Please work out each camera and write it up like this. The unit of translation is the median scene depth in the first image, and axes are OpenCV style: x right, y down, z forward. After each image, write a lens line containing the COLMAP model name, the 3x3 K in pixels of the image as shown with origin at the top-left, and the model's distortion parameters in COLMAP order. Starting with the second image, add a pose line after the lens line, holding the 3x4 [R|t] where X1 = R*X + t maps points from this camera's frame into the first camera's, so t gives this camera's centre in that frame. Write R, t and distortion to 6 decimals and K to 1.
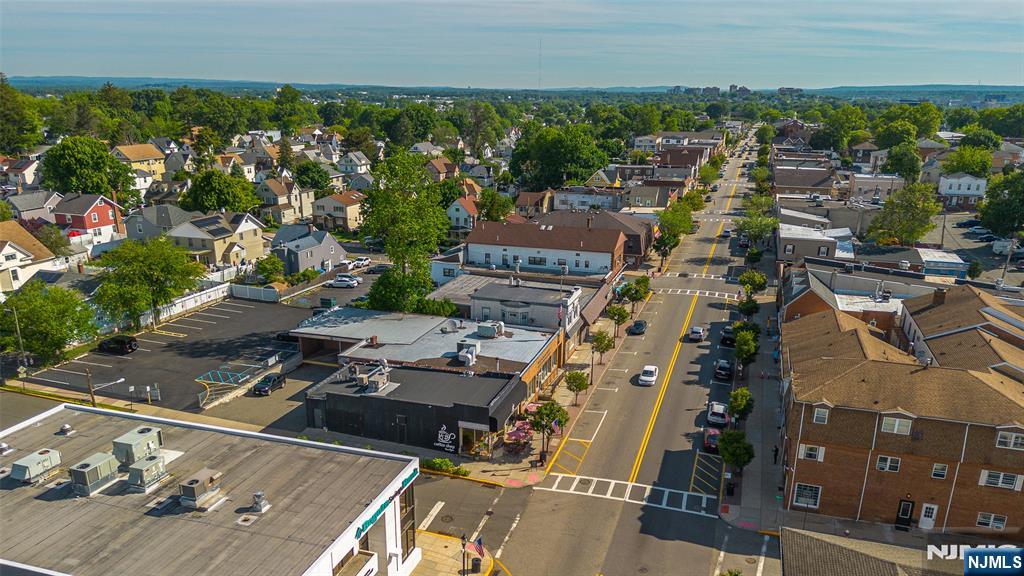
lens RADIAL K [[742.2, 0, 515.4], [0, 742.2, 332.4], [0, 0, 1]] dist [0.094117, -0.101187]
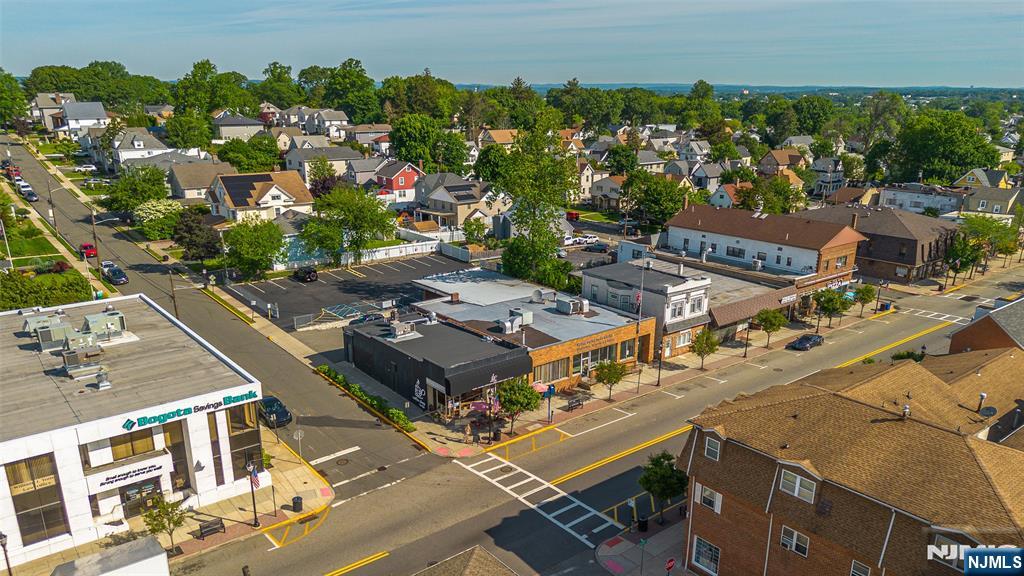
lens RADIAL K [[742.2, 0, 515.4], [0, 742.2, 332.4], [0, 0, 1]] dist [0.094117, -0.101187]
pose [[0.839407, 0.165042, -0.517839, 0.316049], [-0.166738, 0.985034, 0.043663, 0.000288], [0.517295, 0.049693, 0.854363, 0.146077]]
